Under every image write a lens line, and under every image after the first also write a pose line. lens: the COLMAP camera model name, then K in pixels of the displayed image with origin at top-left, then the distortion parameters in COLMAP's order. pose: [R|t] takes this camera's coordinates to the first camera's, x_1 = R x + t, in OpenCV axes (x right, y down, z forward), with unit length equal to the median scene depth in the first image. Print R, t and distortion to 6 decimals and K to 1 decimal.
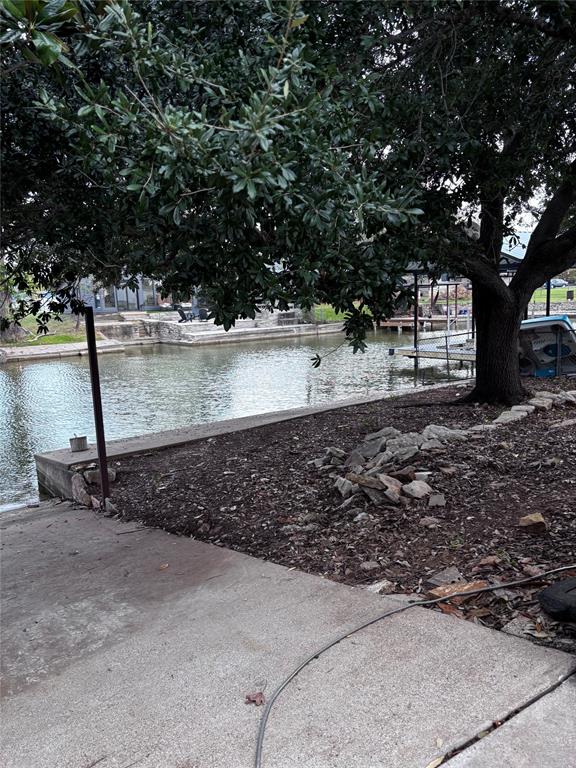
lens RADIAL K [[571.0, 0, 288.0], [0, 571.0, 384.0], [0, 0, 1]] dist [0.082887, -0.243530]
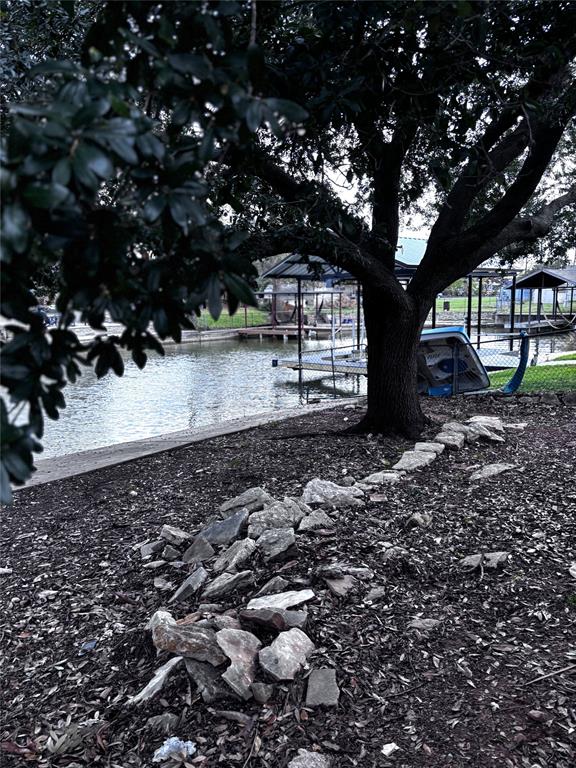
lens RADIAL K [[571.0, 0, 288.0], [0, 571.0, 384.0], [0, 0, 1]] dist [0.082887, -0.243530]
pose [[0.981311, -0.007314, 0.192289, 0.056161], [0.009568, 0.999896, -0.010793, -0.027598], [-0.192190, 0.012431, 0.981279, 0.211523]]
